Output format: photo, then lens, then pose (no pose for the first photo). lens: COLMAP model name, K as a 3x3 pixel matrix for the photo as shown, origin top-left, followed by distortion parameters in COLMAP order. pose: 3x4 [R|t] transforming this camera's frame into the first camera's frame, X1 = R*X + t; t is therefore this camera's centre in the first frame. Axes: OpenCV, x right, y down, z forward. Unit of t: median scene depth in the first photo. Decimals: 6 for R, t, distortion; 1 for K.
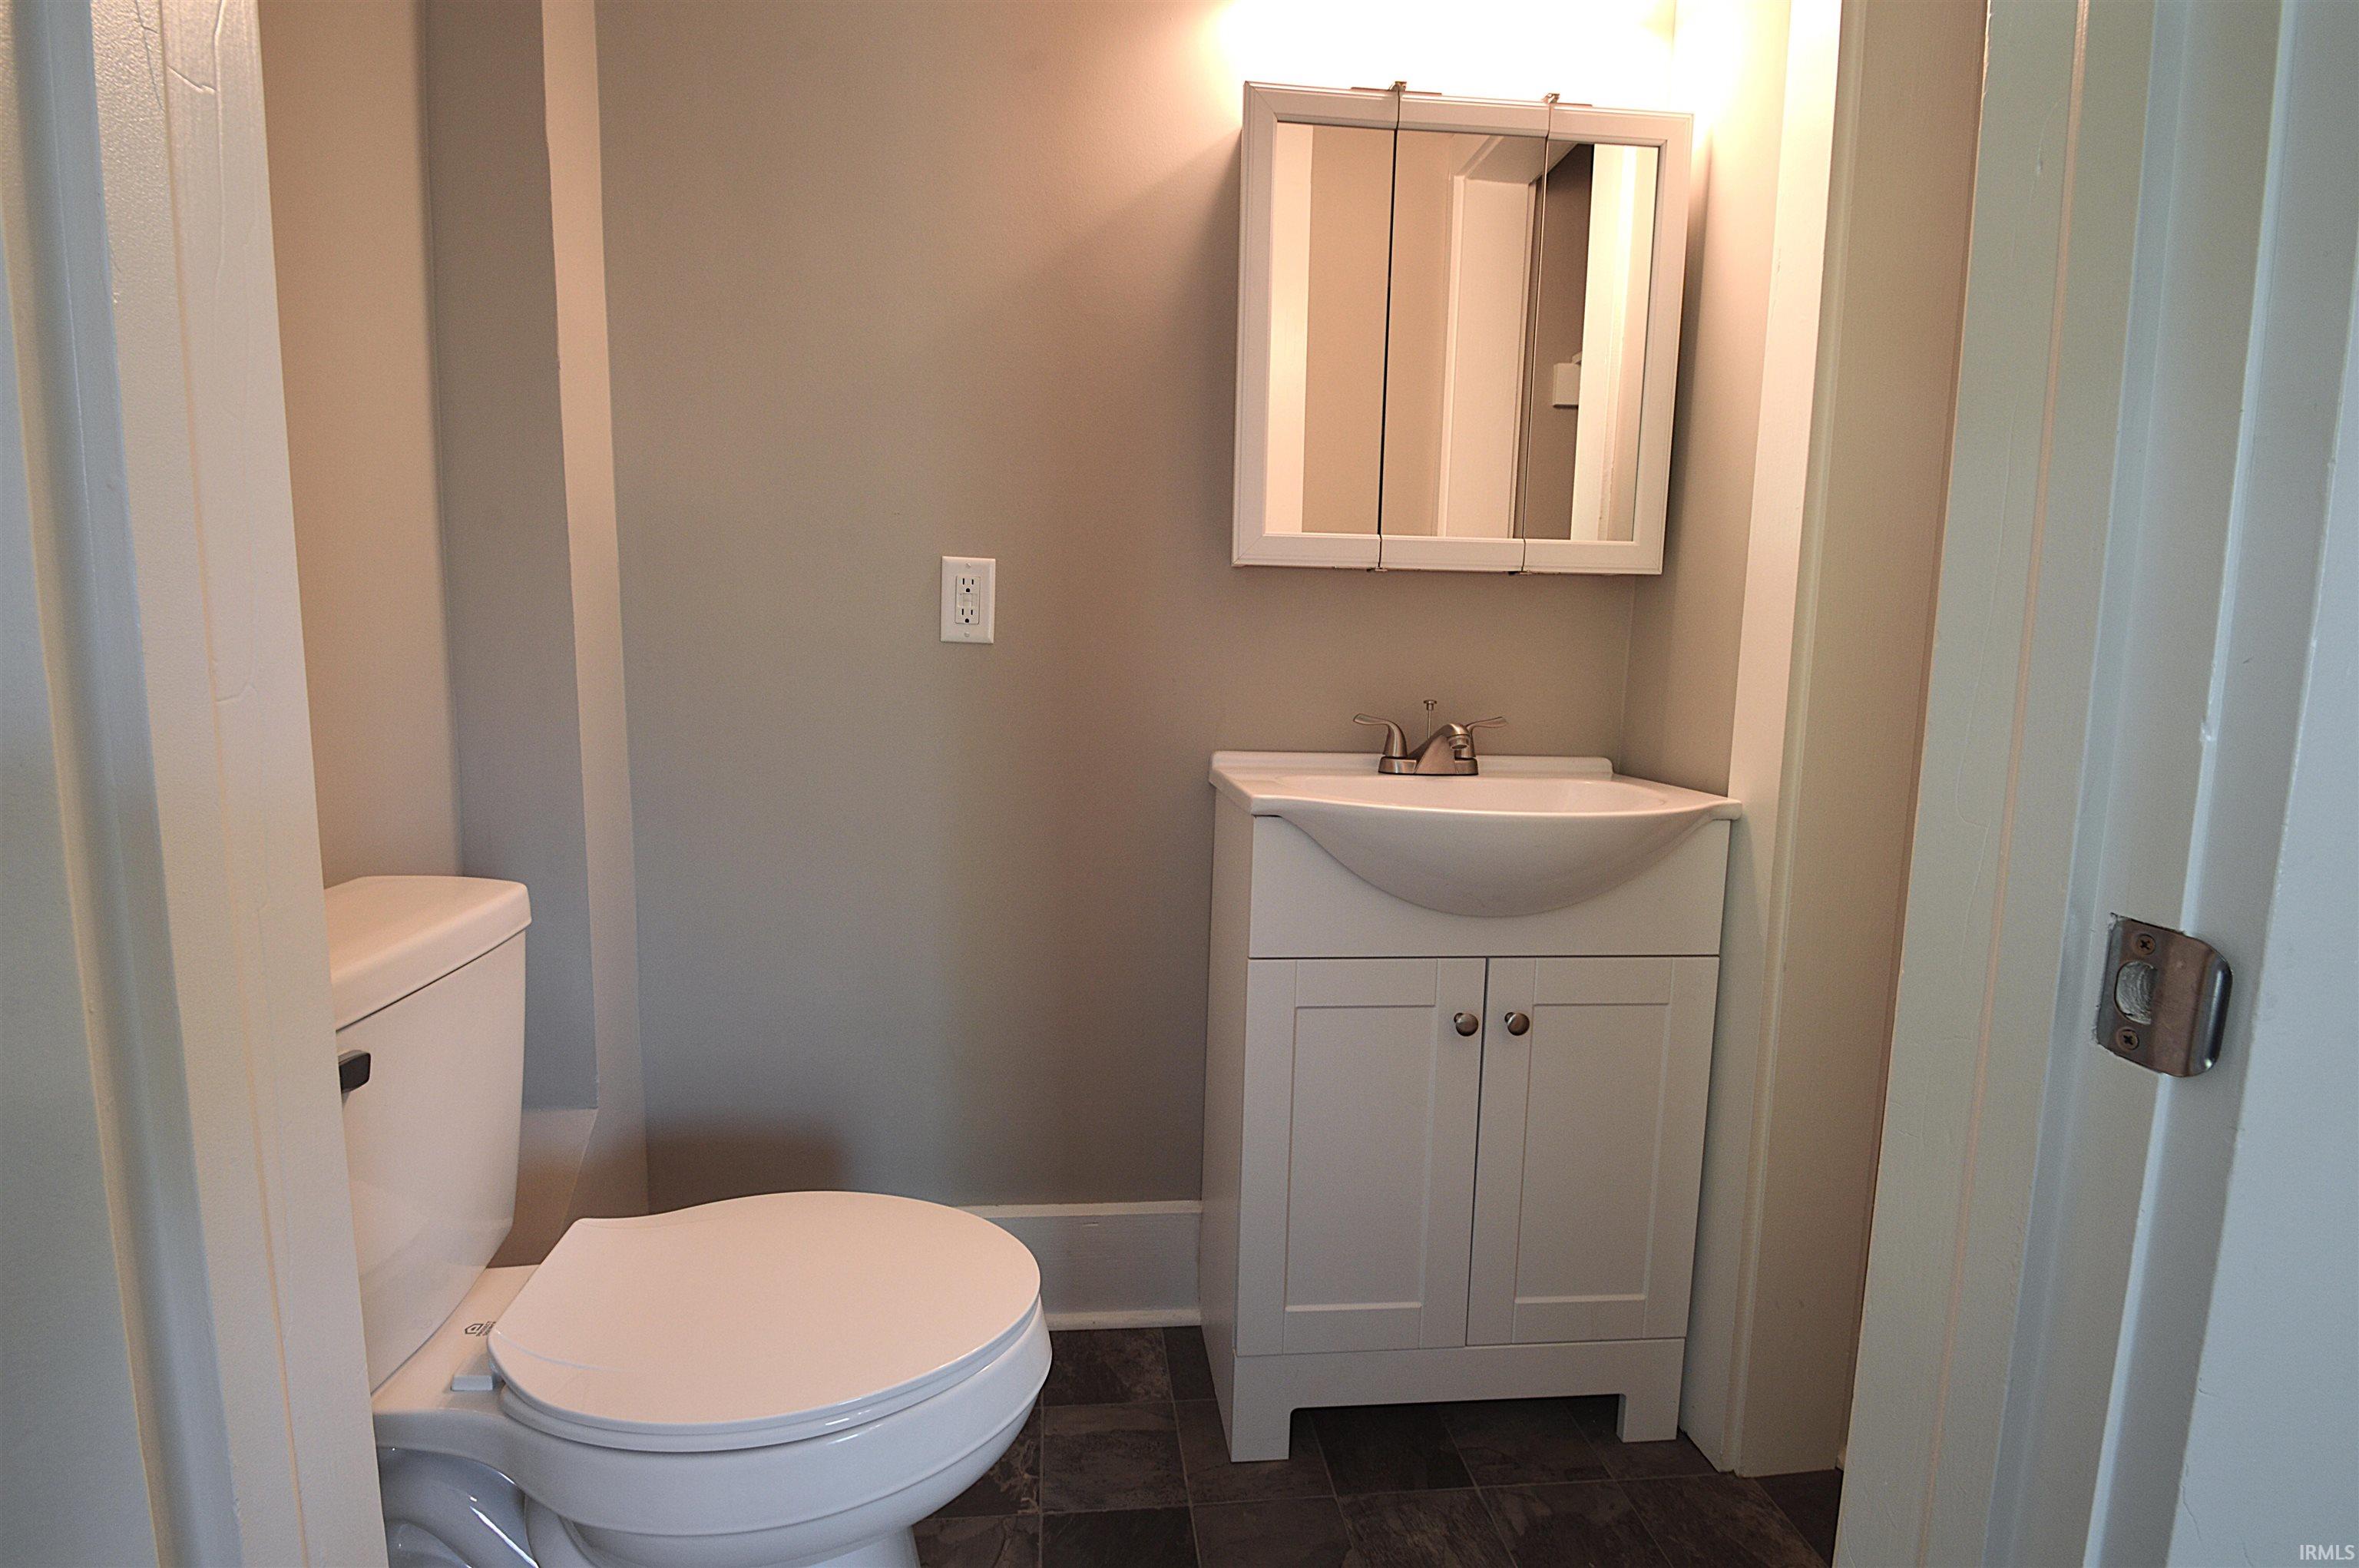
lens RADIAL K [[1072.0, 0, 1174.3], [0, 1072.0, 774.7], [0, 0, 1]] dist [0.002650, -0.002388]
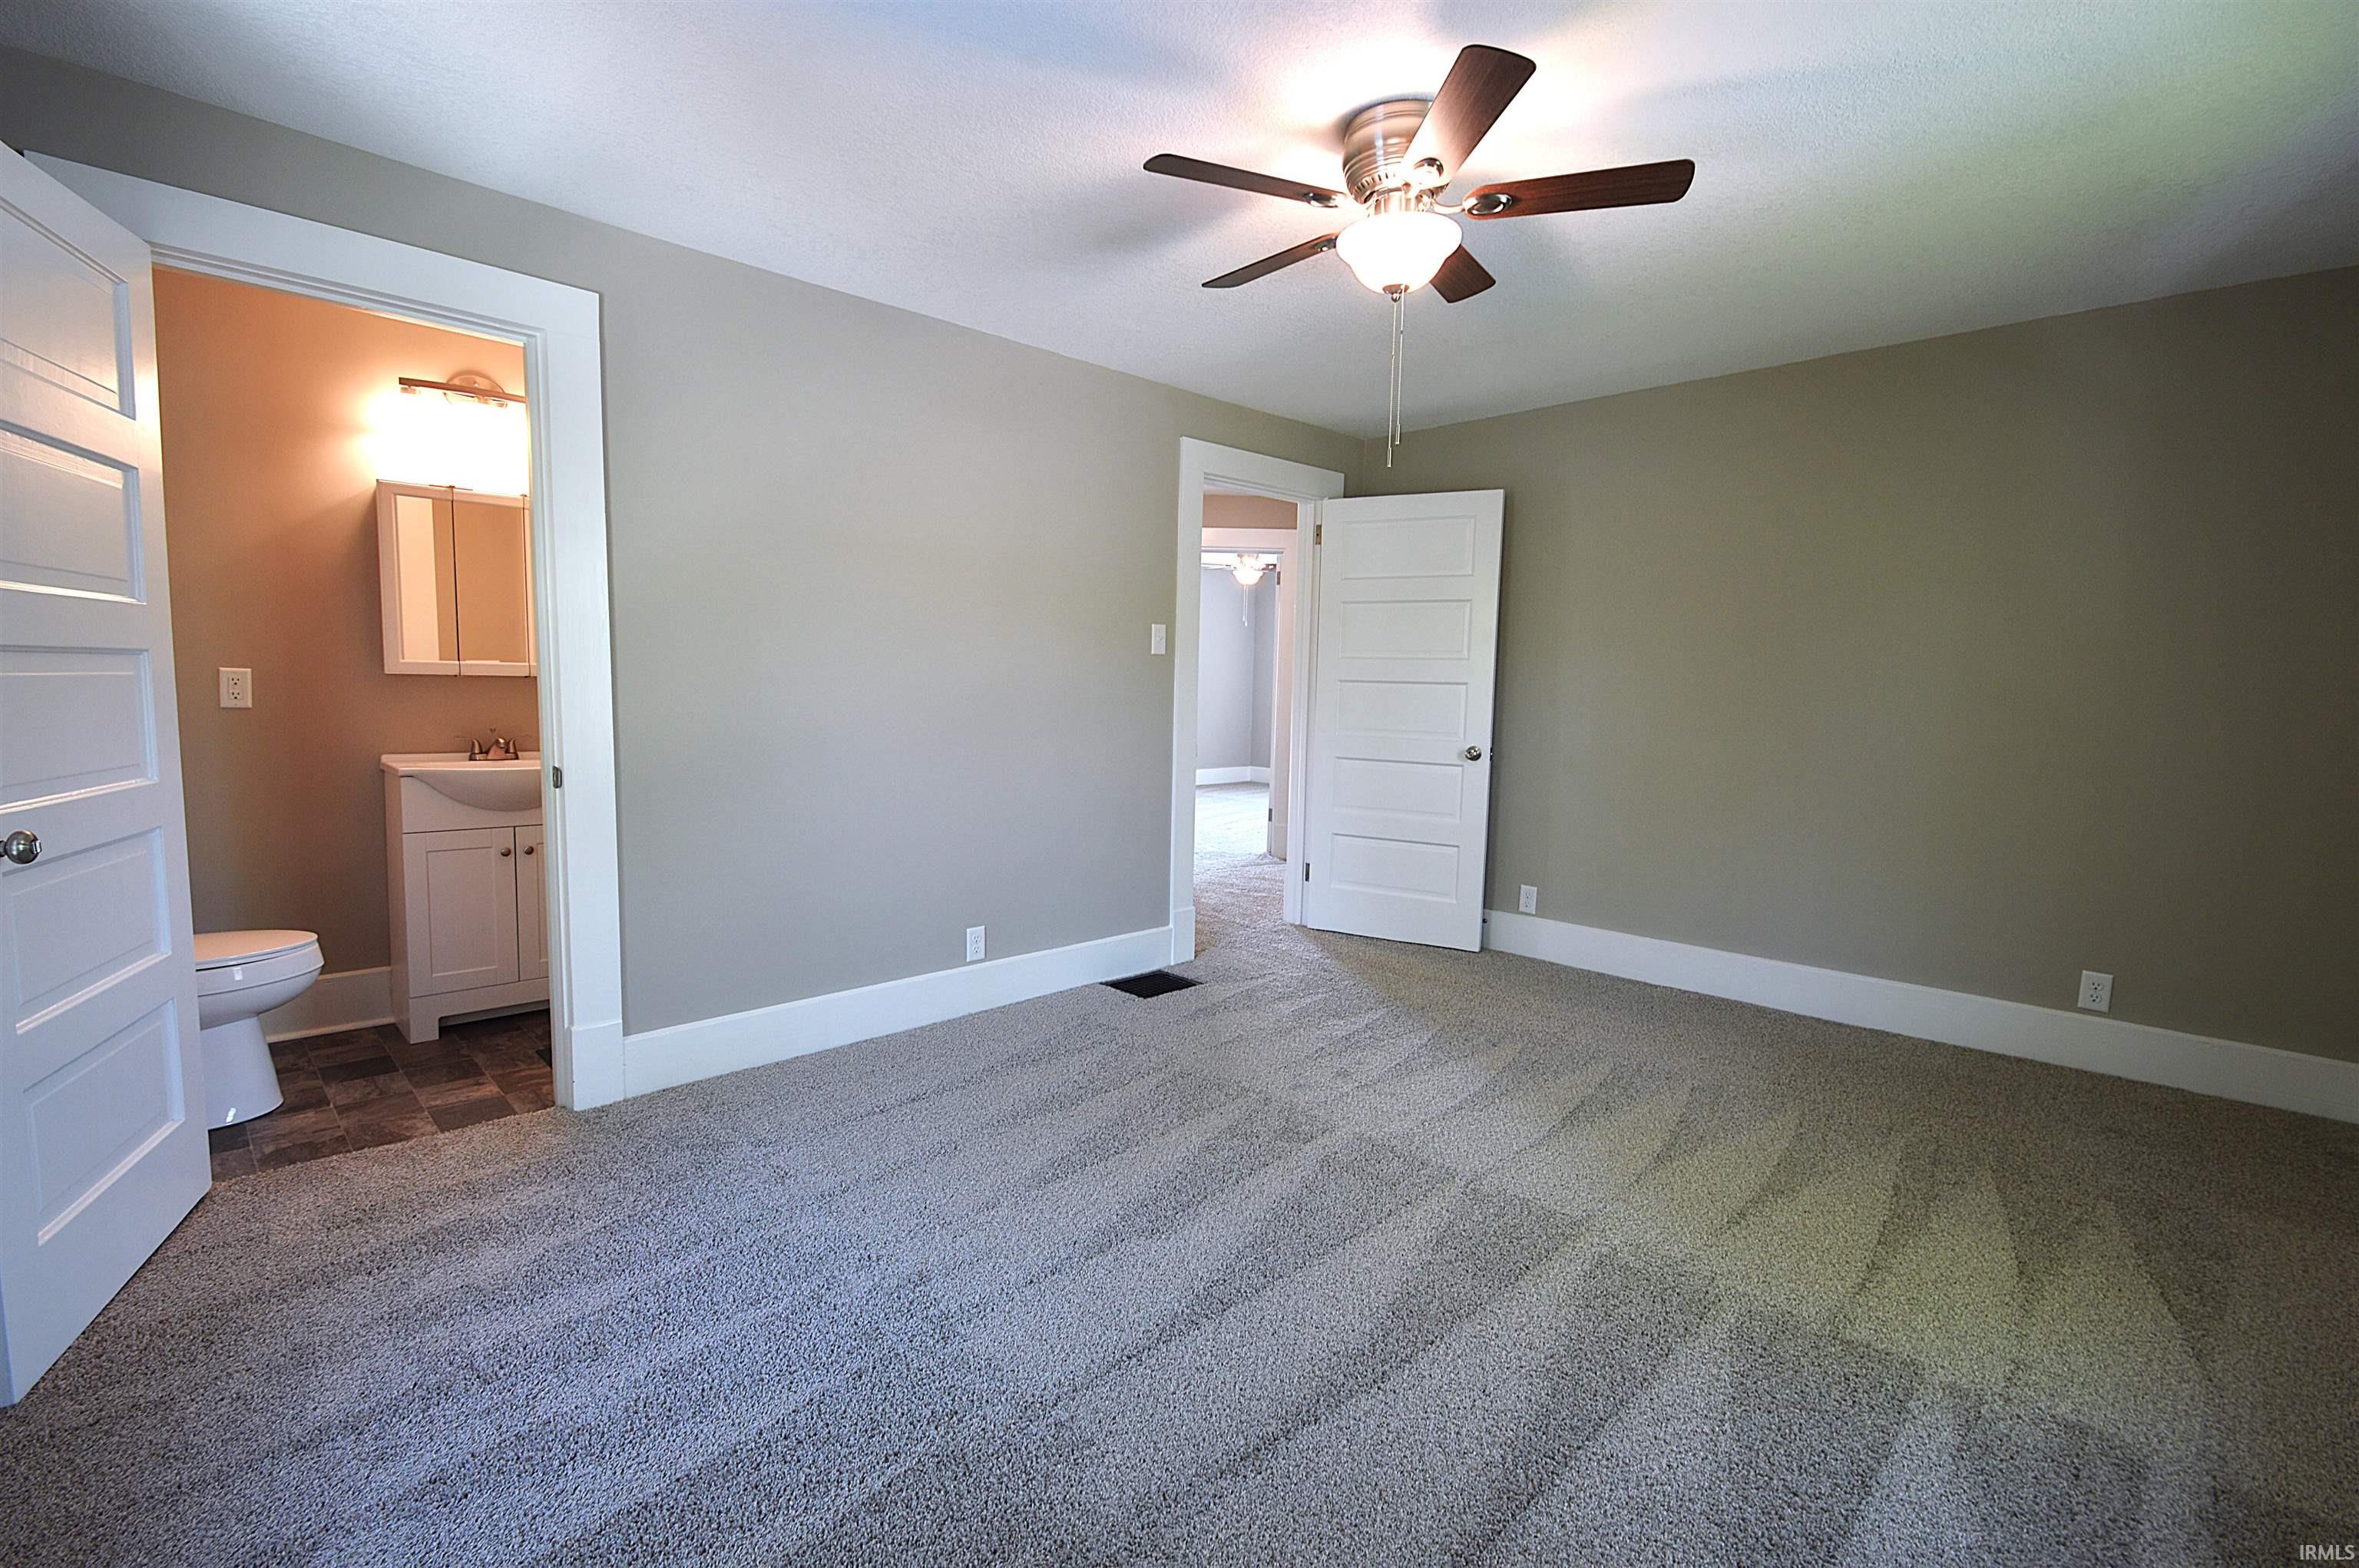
lens RADIAL K [[1072.0, 0, 1159.4], [0, 1072.0, 784.9], [0, 0, 1]] dist [0.002650, -0.002388]
pose [[0.788553, -0.057627, 0.612261, -0.058601], [0.060470, 0.998041, 0.016056, 0.109046], [-0.611986, 0.024362, 0.790493, -1.834079]]
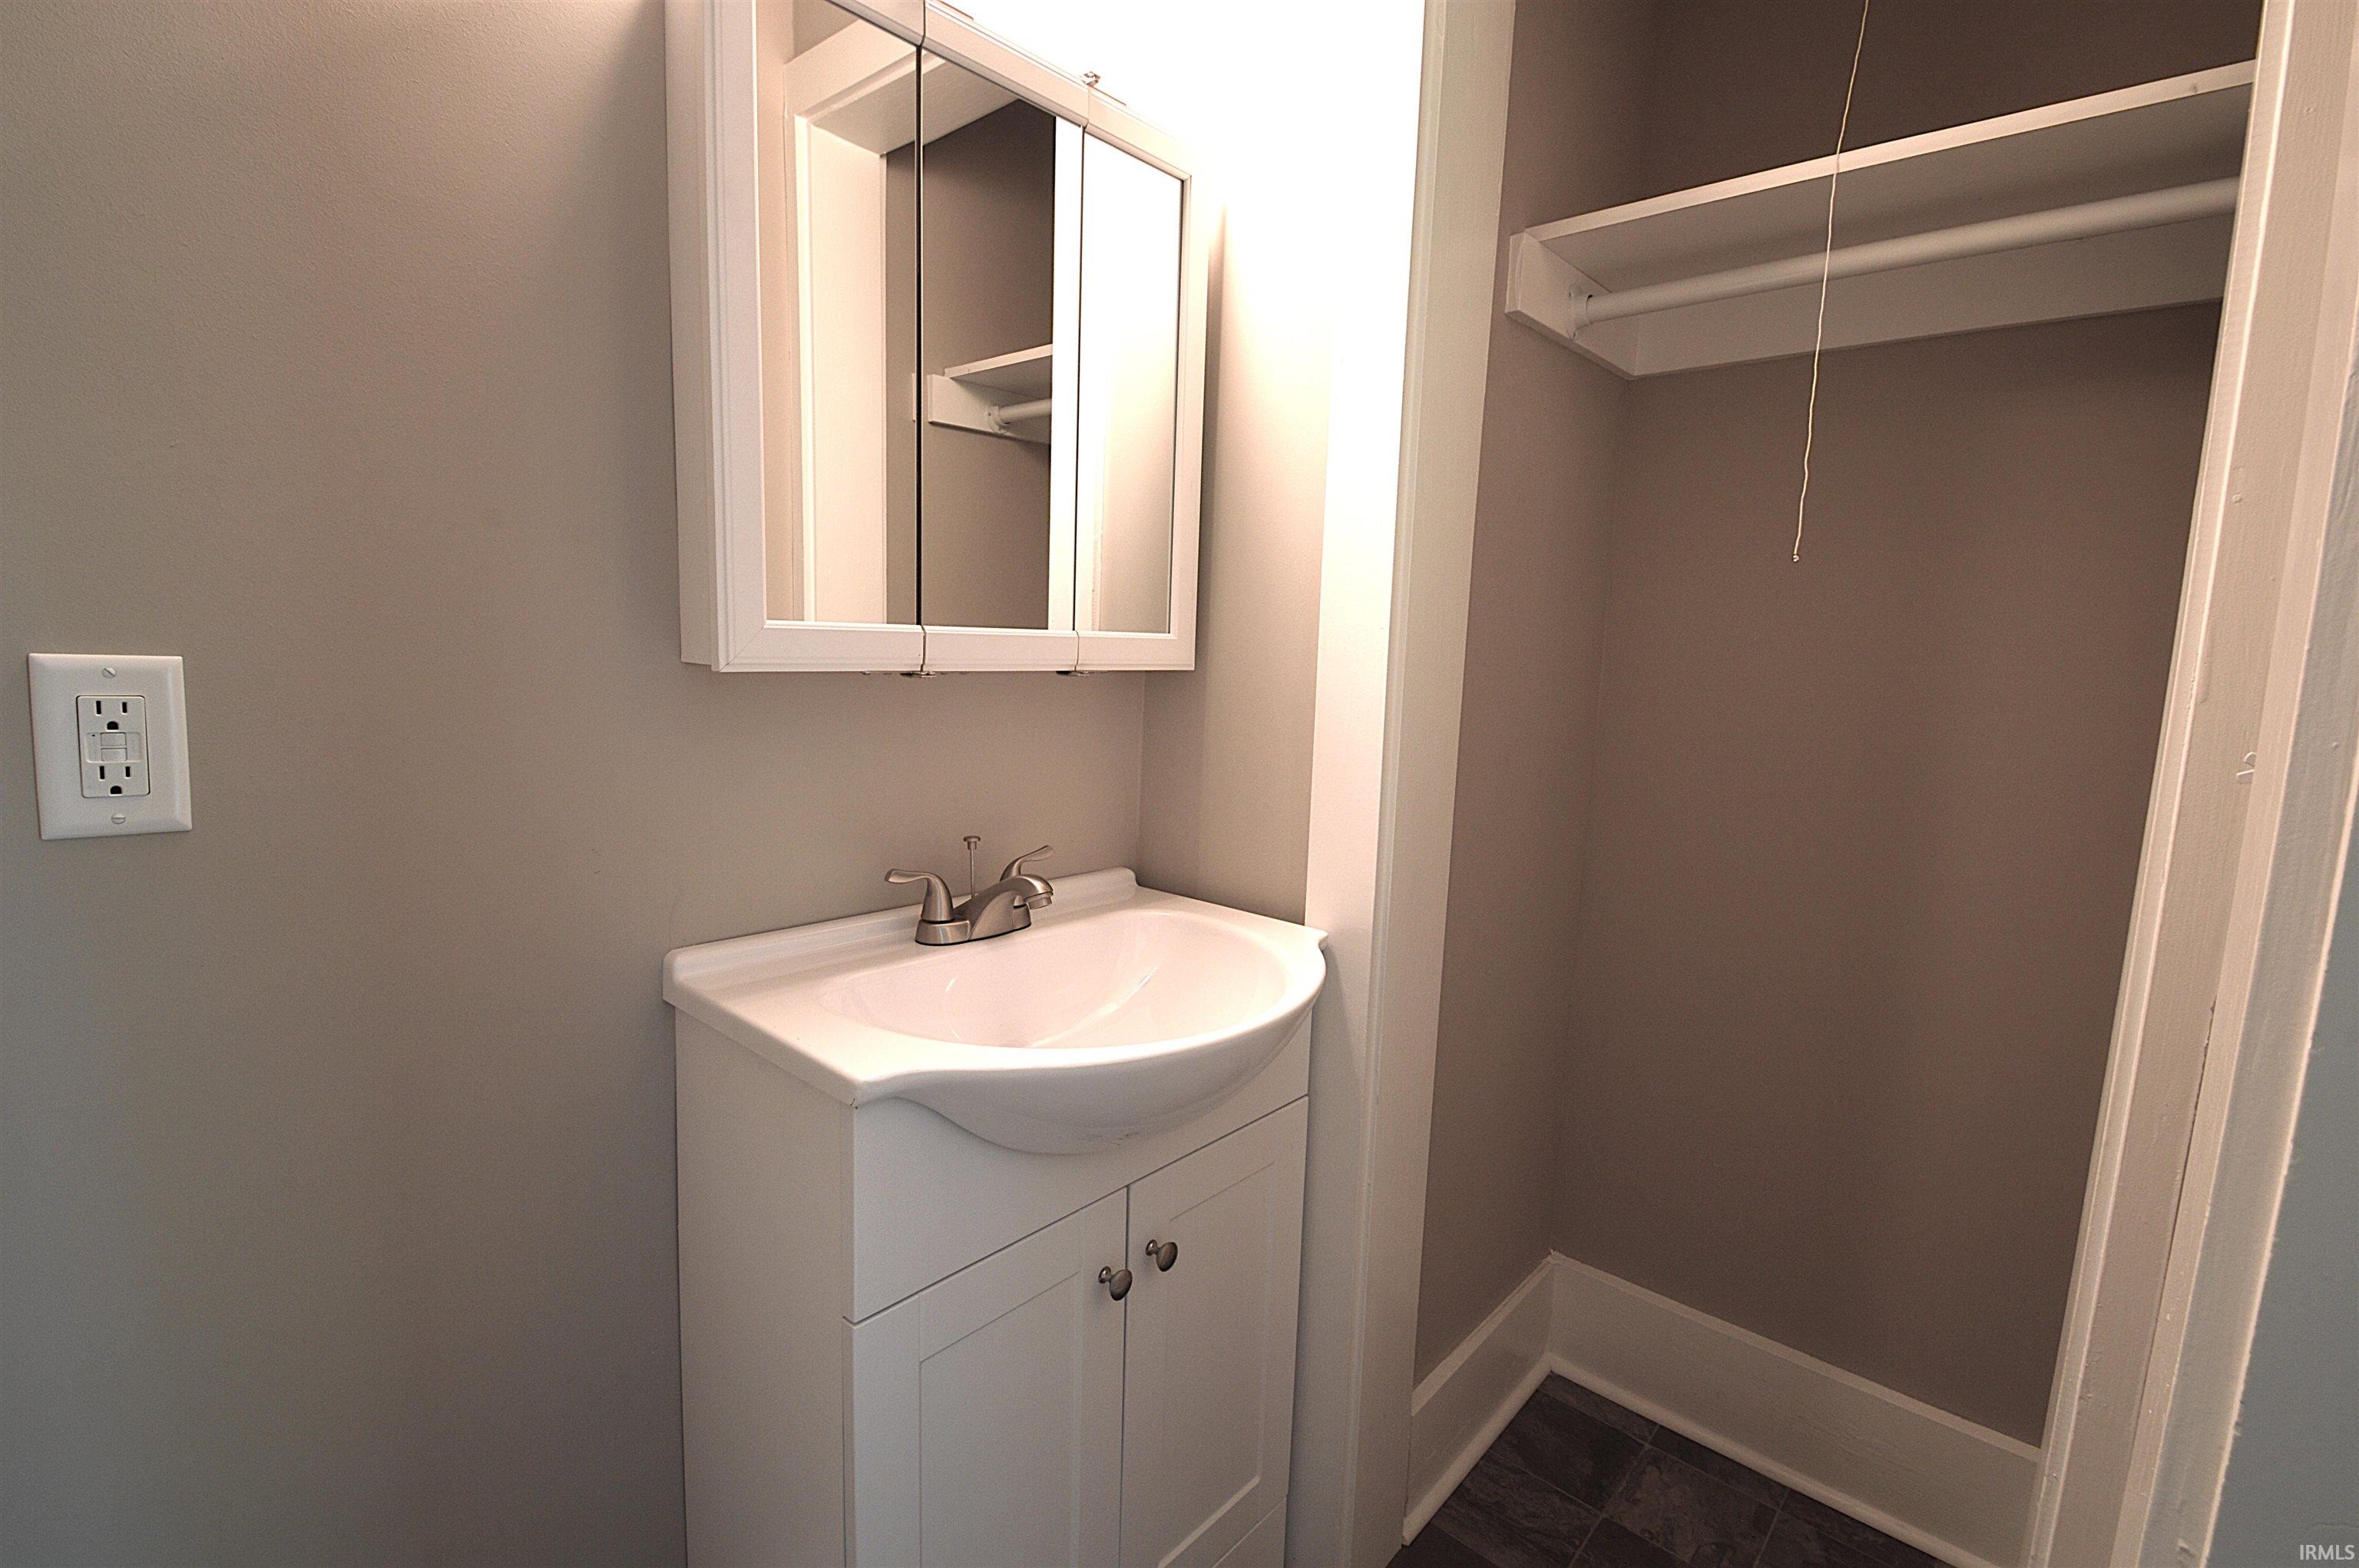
lens RADIAL K [[1072.0, 0, 1185.3], [0, 1072.0, 787.7], [0, 0, 1]] dist [0.002650, -0.002388]
pose [[0.747292, -0.079570, 0.659715, -0.152721], [0.056713, 0.996819, 0.055987, -0.143634], [-0.662072, -0.004424, 0.749427, 0.342753]]
